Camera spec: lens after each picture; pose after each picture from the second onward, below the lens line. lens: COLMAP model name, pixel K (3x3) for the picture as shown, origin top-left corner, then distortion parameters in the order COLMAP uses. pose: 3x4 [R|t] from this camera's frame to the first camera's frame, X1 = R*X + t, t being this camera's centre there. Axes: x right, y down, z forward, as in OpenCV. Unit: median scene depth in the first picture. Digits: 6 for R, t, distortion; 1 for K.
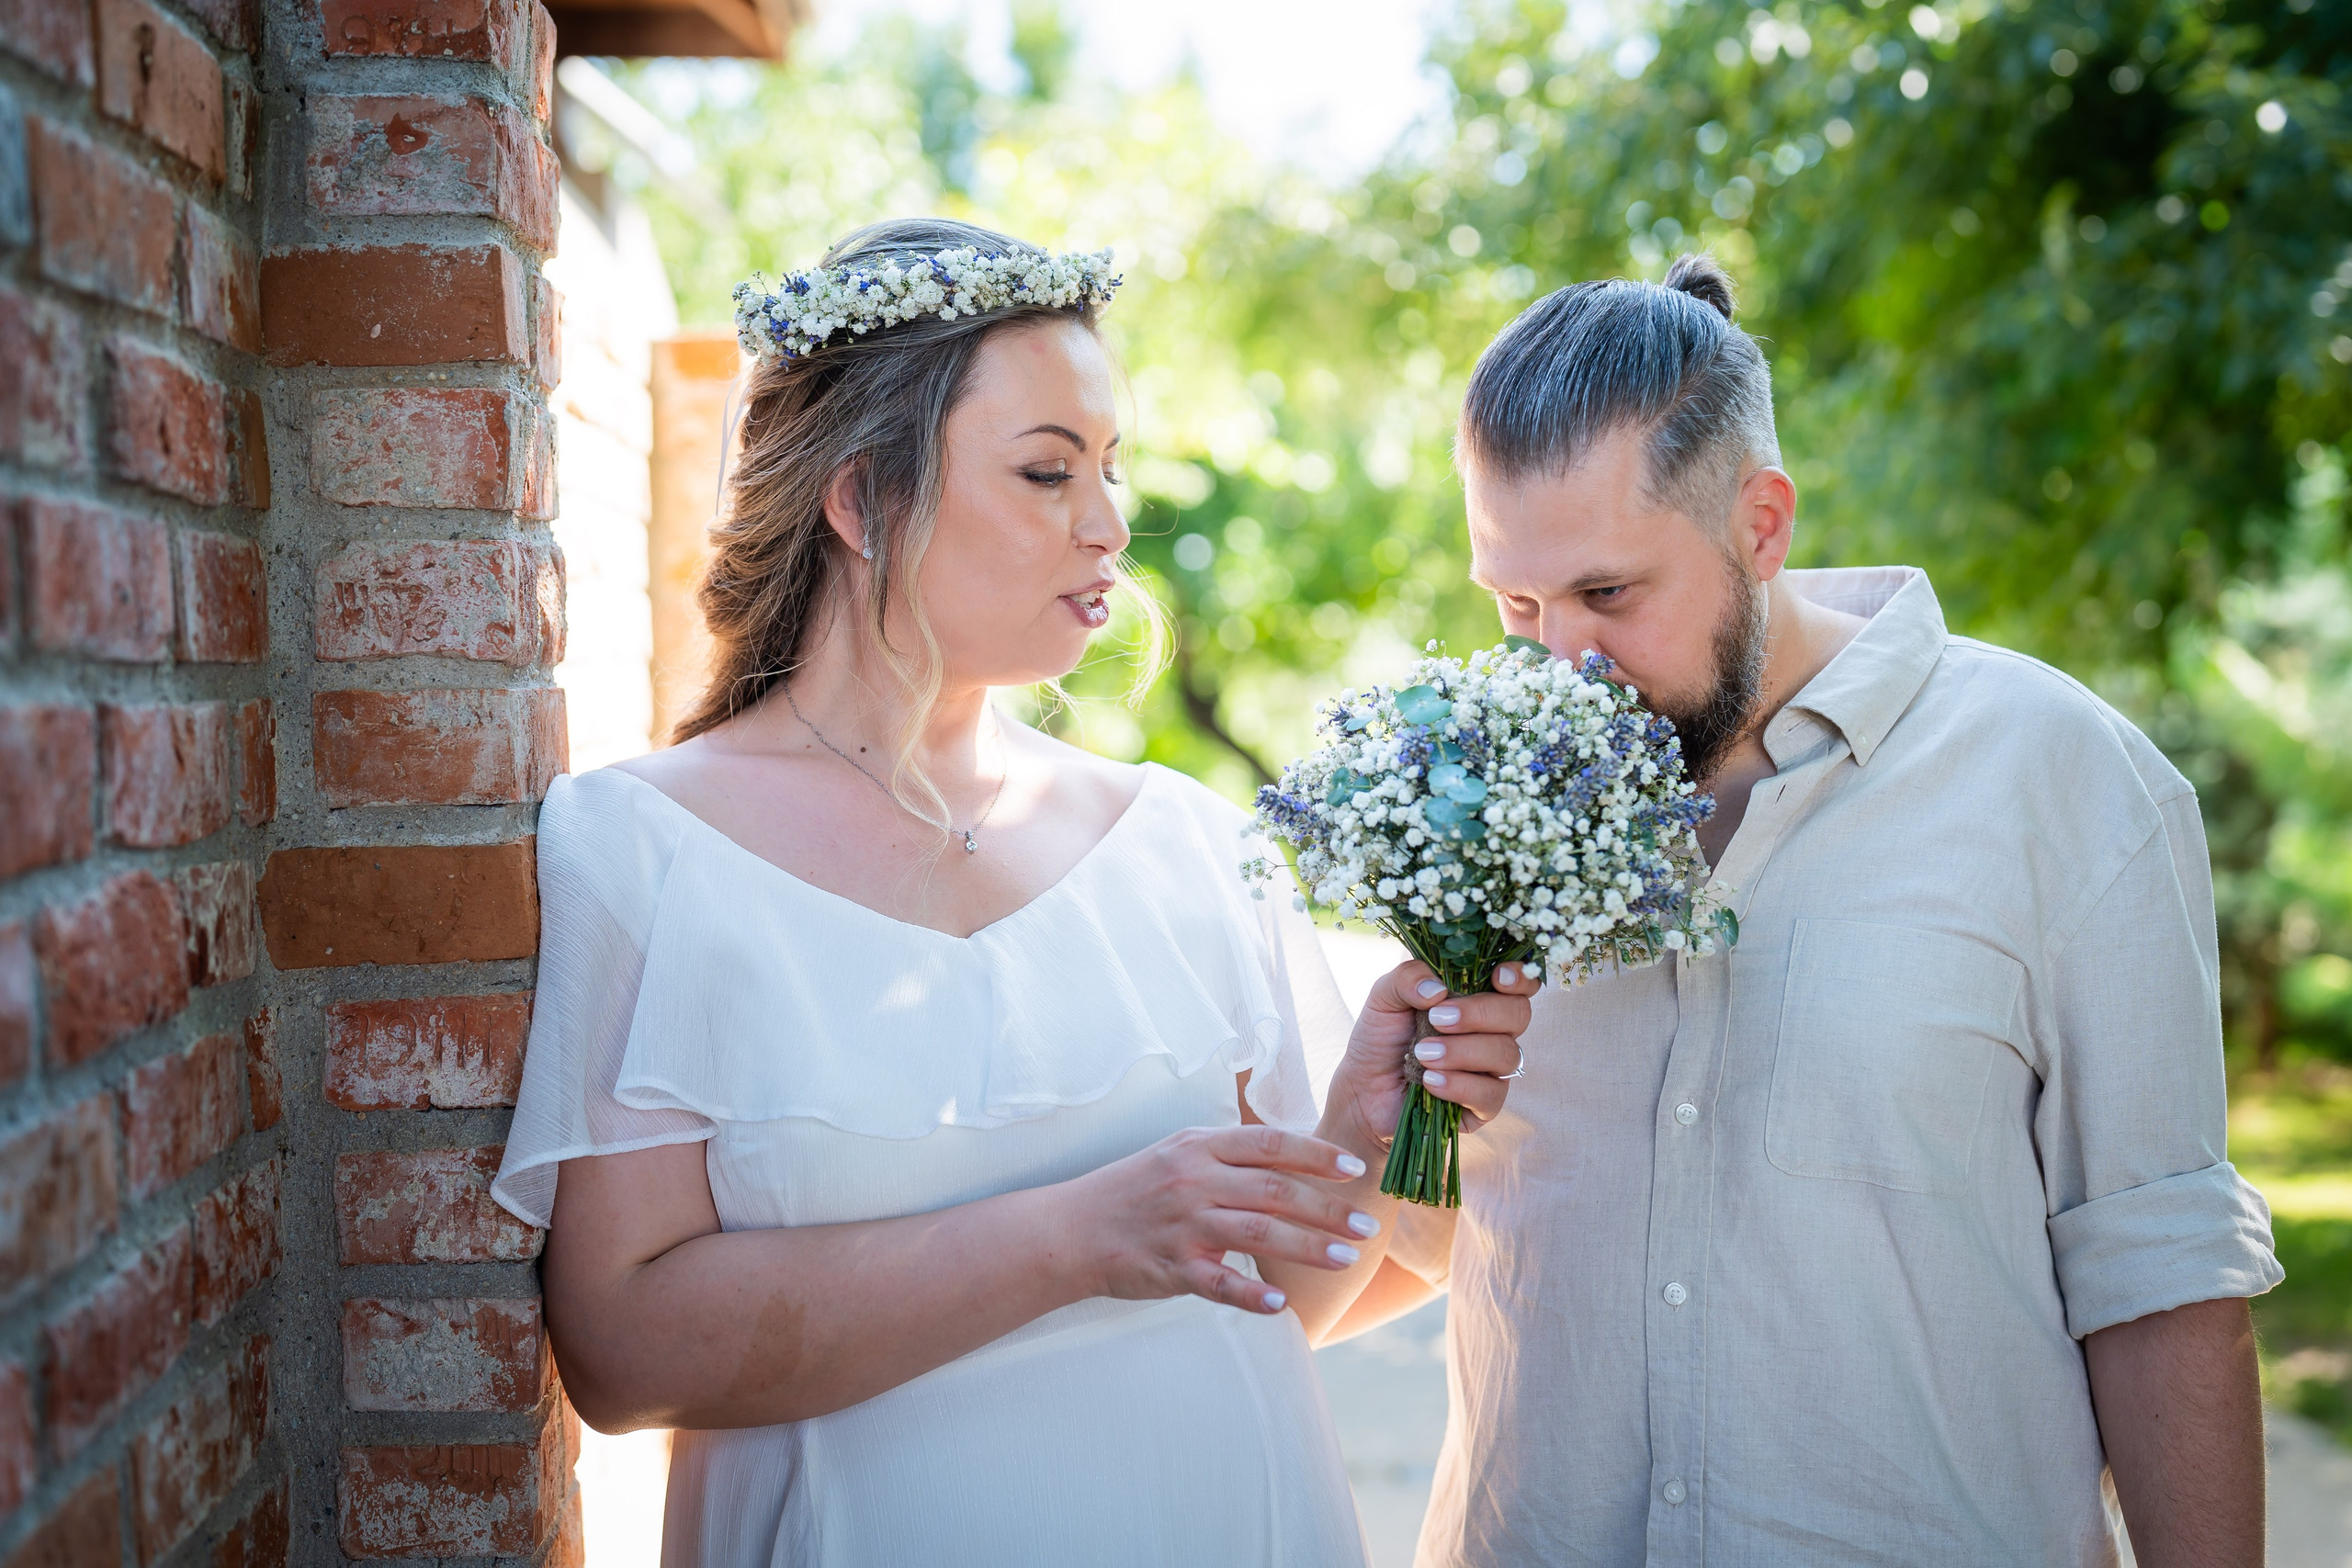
lens RADIAL K [[3290.7, 0, 1171.0], [0, 3290.7, 792.3], [0, 0, 1]] dist [-0.011890, 0.123304]
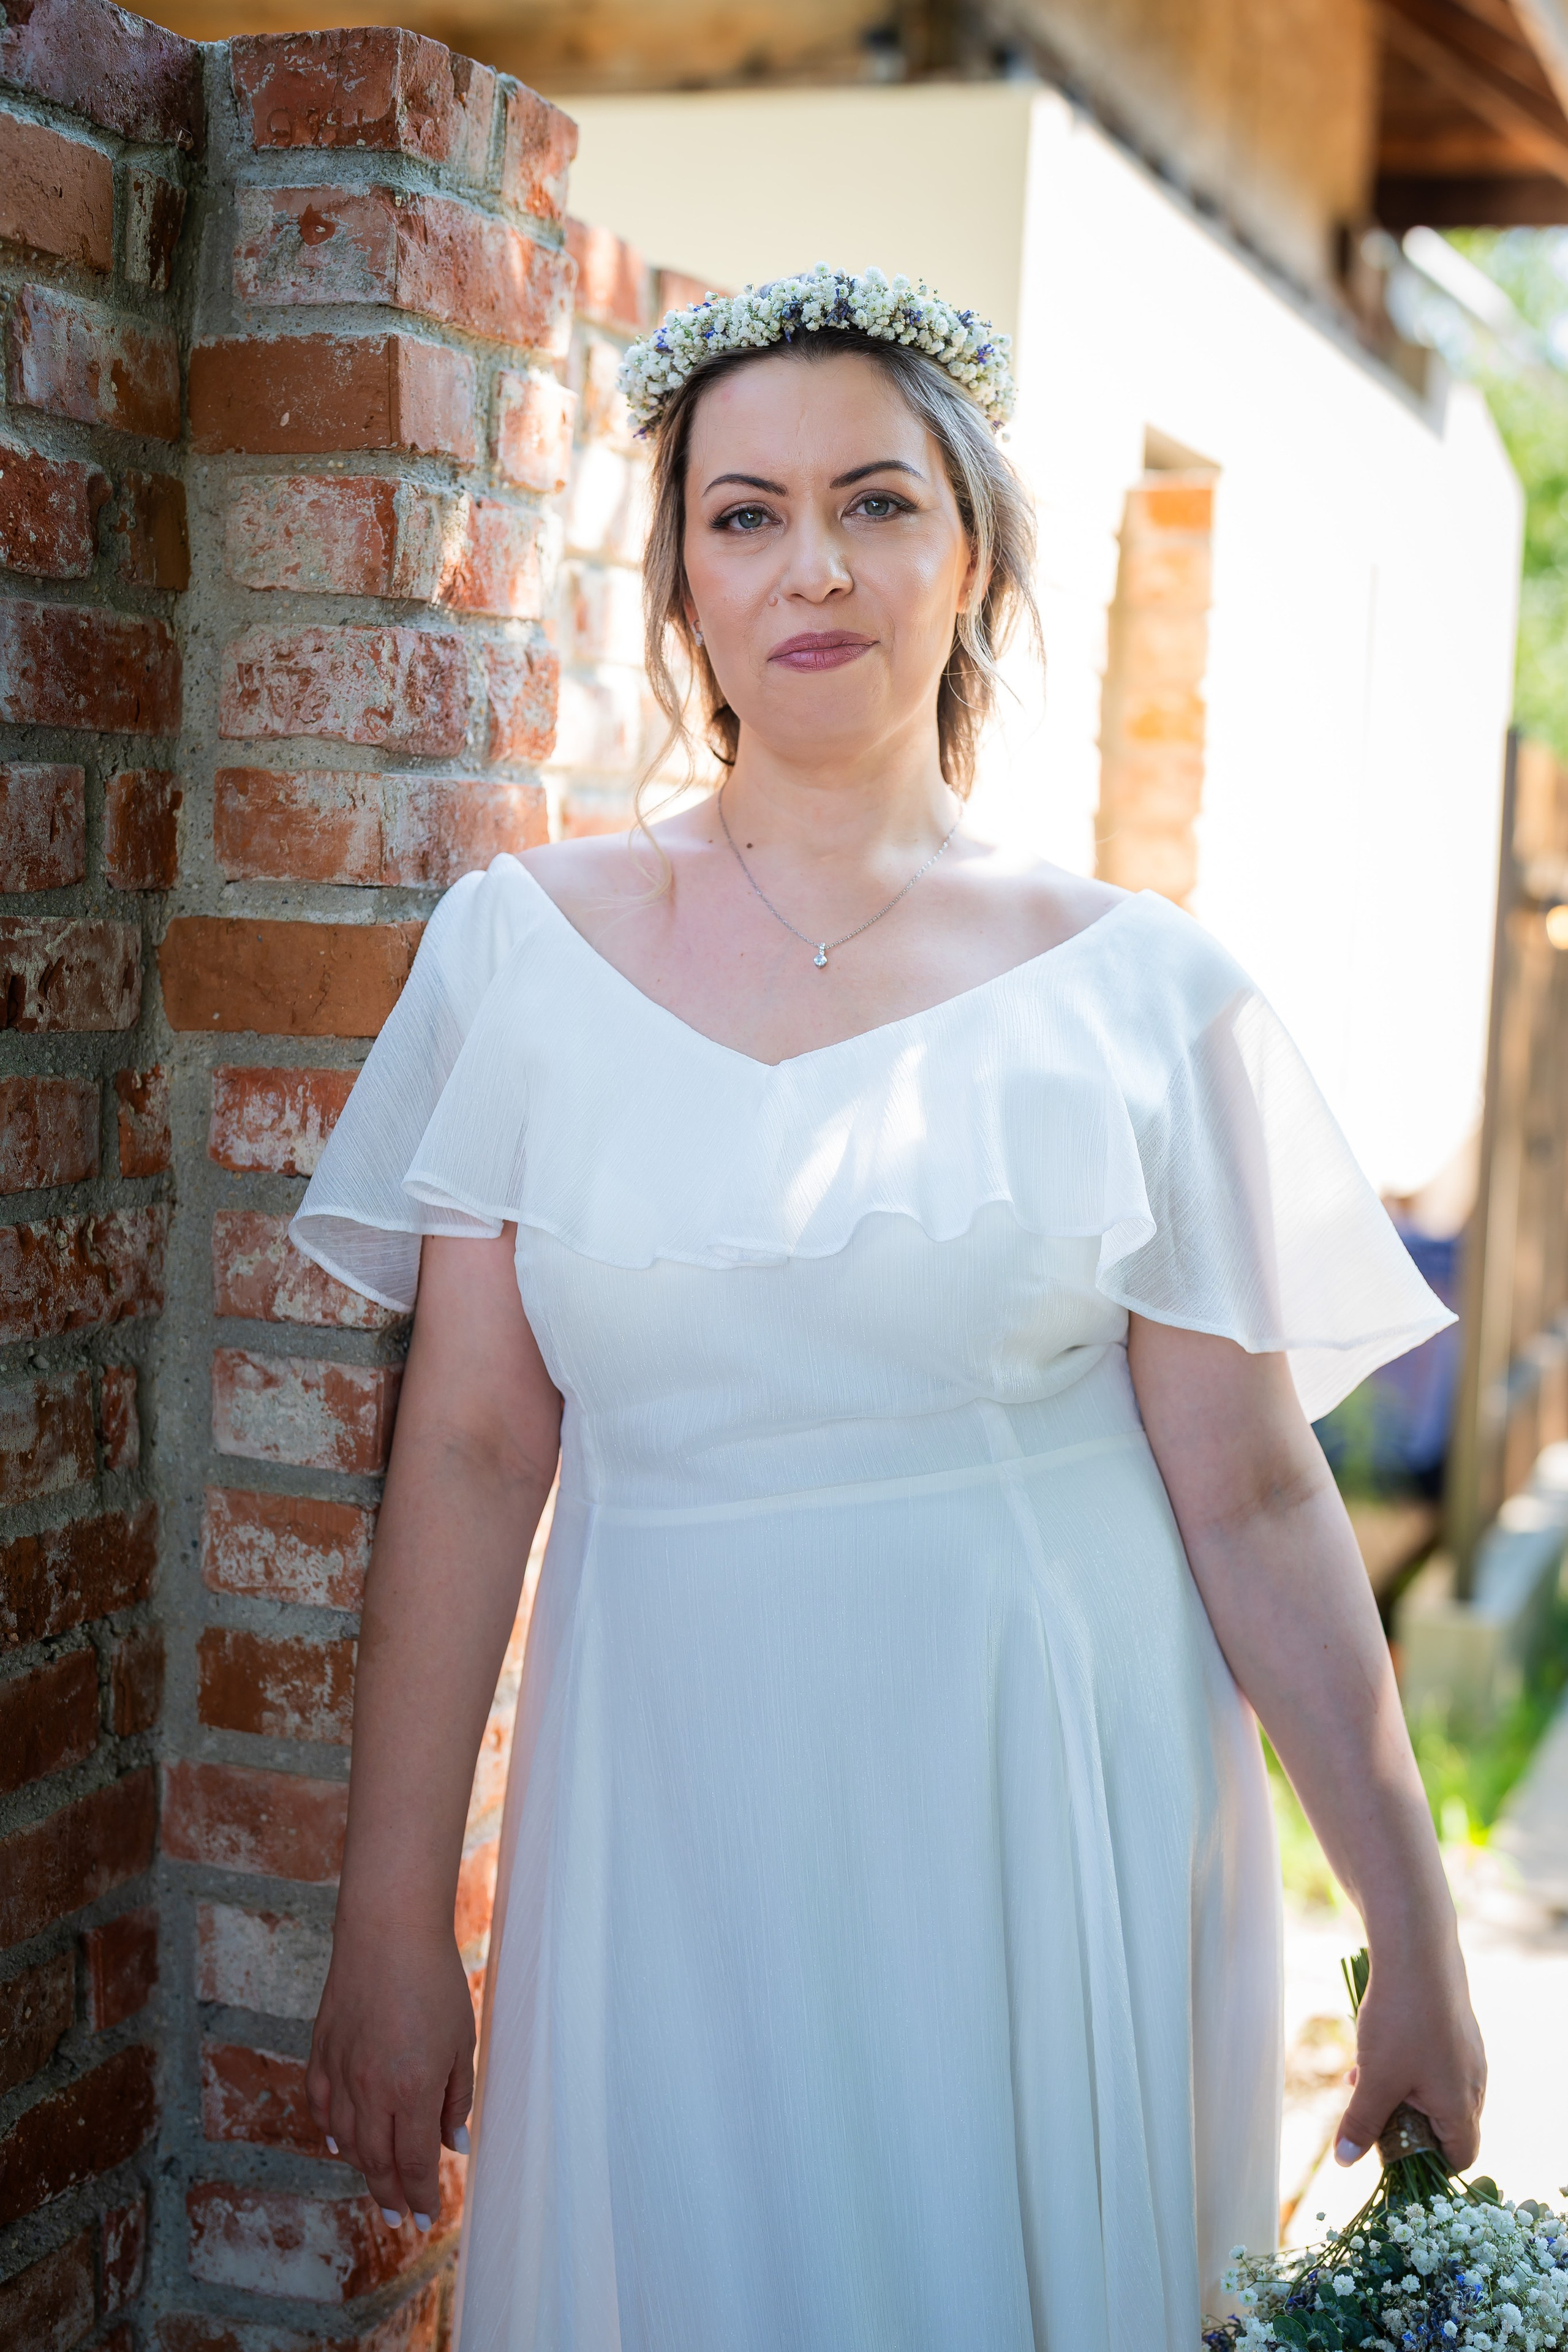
lens RADIAL K [[3291.0, 0, 782.2], [0, 3291.0, 1166.0], [0, 0, 1]] dist [-0.011890, 0.123304]
pose [[0.917715, 0.089352, -0.387060, 0.320879], [-0.069042, 0.995422, 0.066094, 0.013947], [0.391193, -0.033932, 0.919683, 0.103059]]
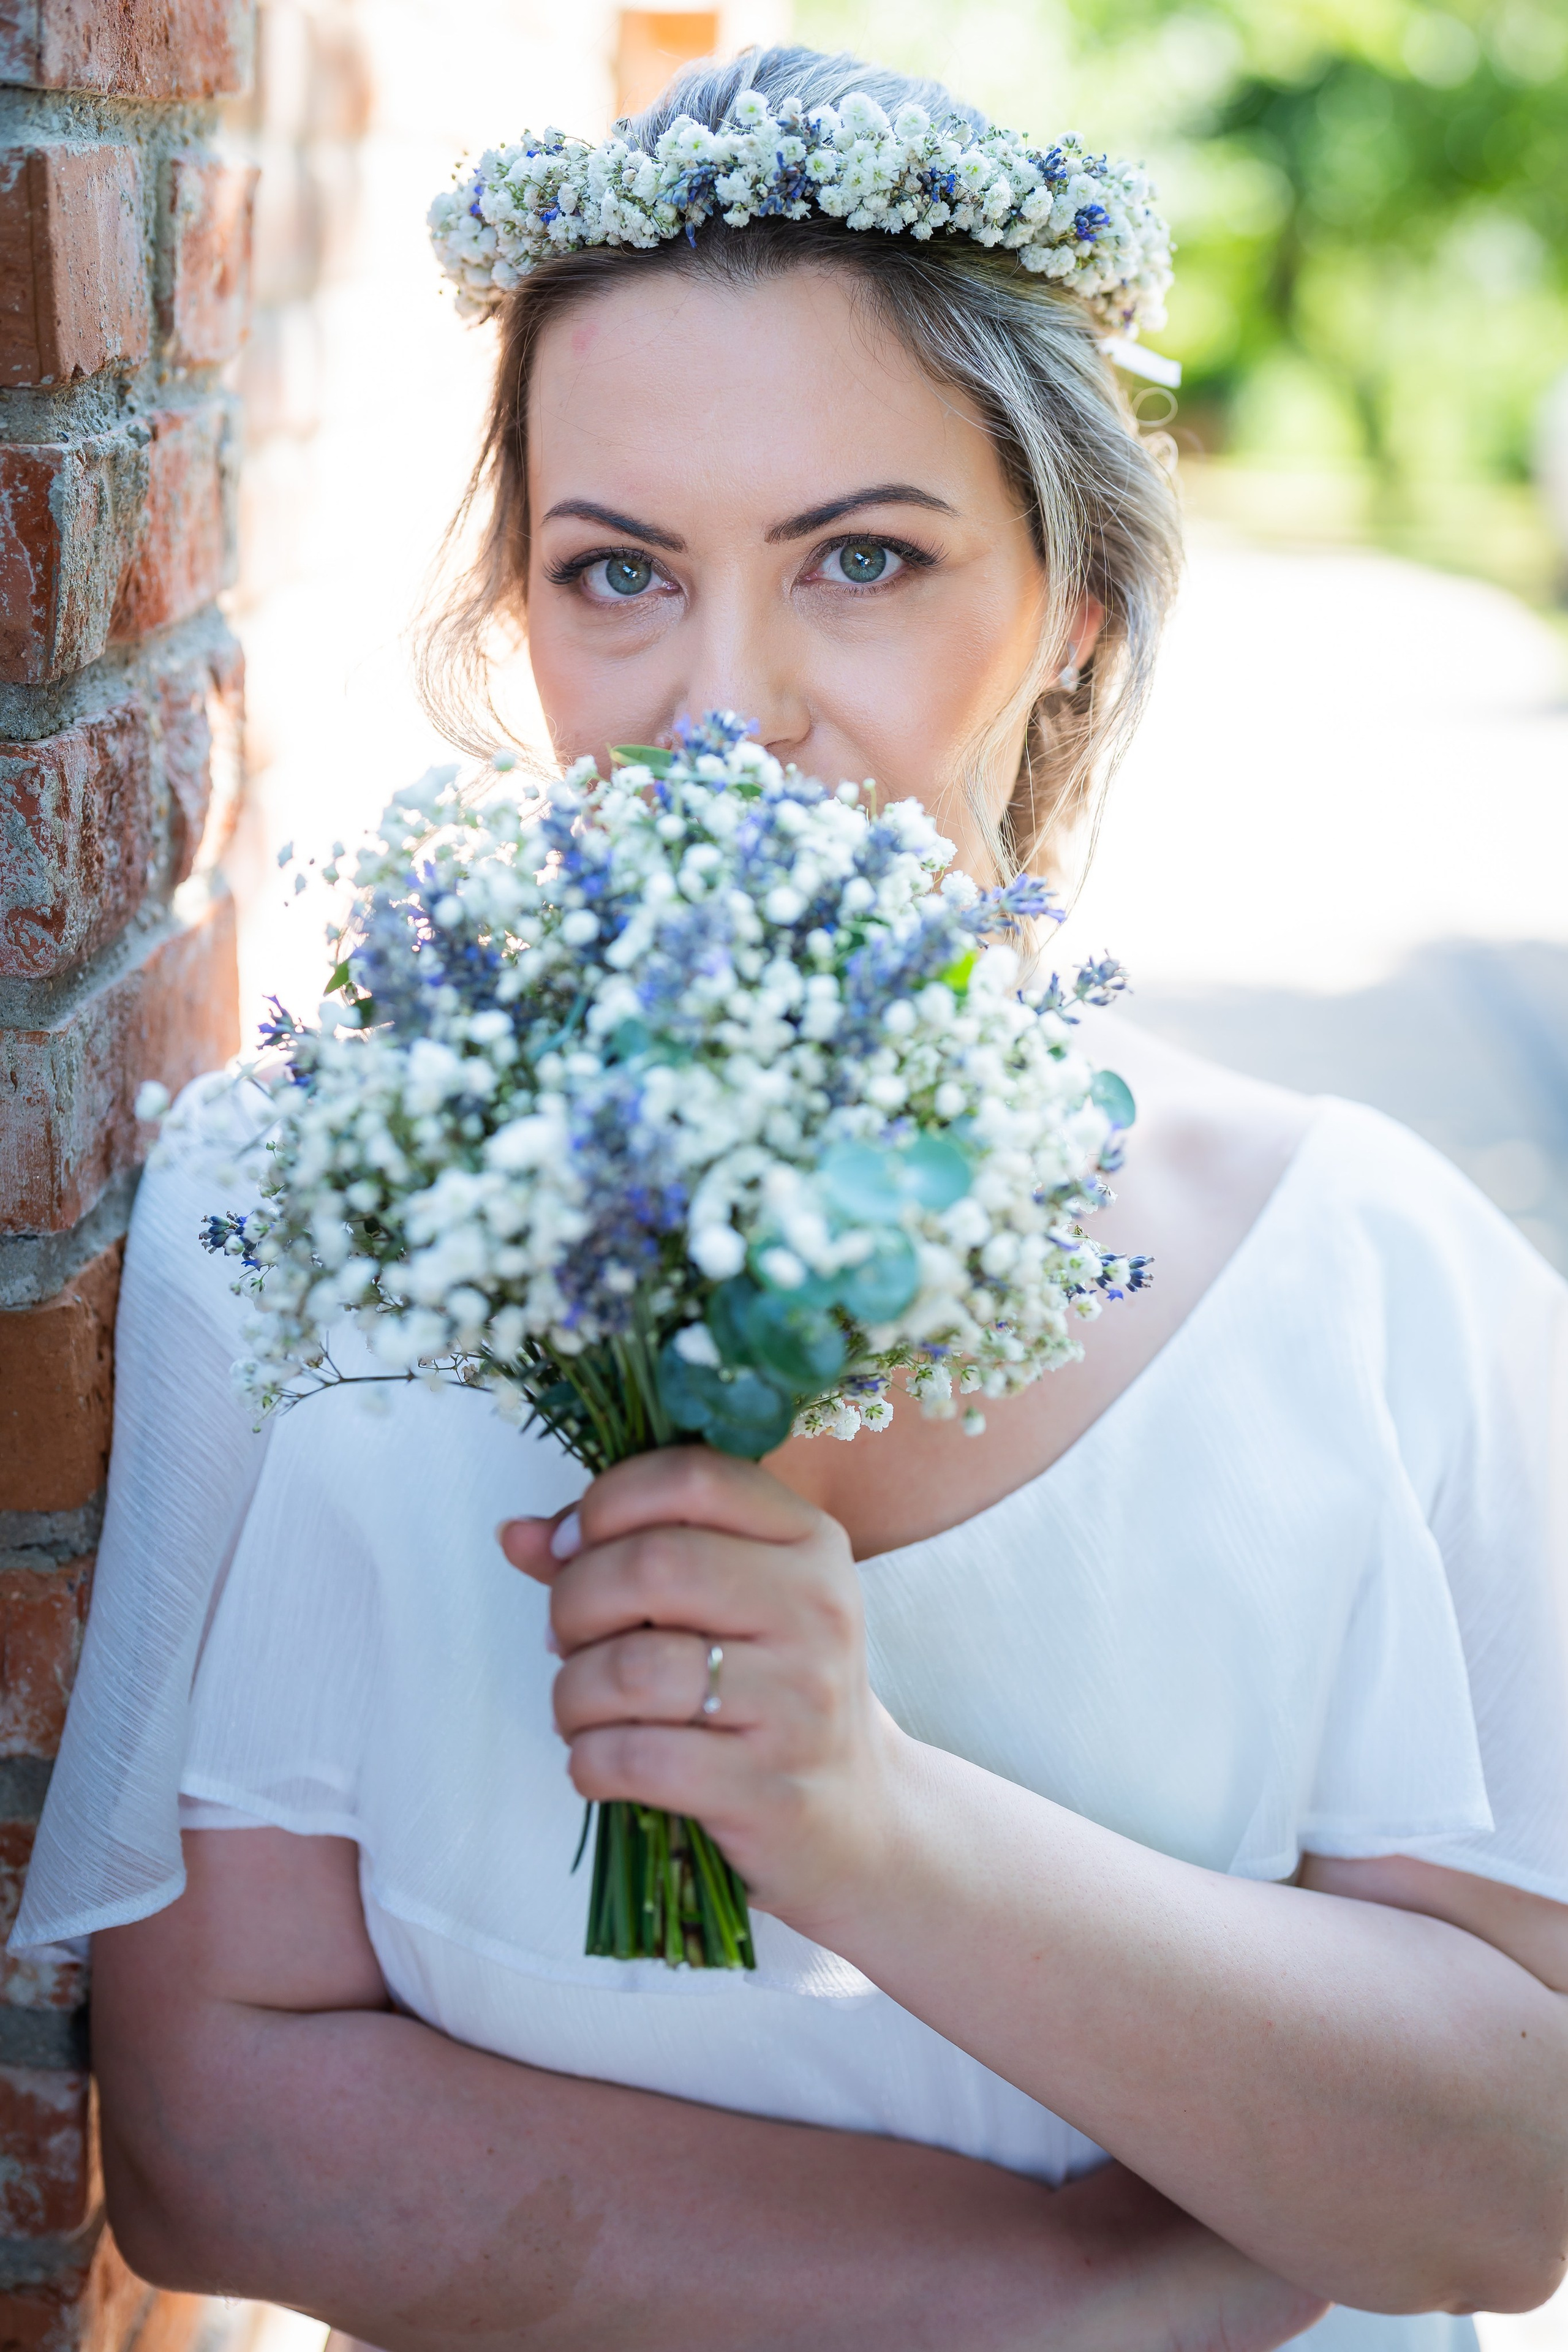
lens RADIAL K [[3368.2, 0, 777.3], [0, 3368.2, 1177.6], [0, 0, 1]] dist [-0.006339, 0.047717]
pose [[0.988575, 0.100626, -0.112226, -0.024336], [-0.071177, 0.967935, 0.240904, -0.146478], [0.132869, -0.230164, 0.964039, 0.494602]]
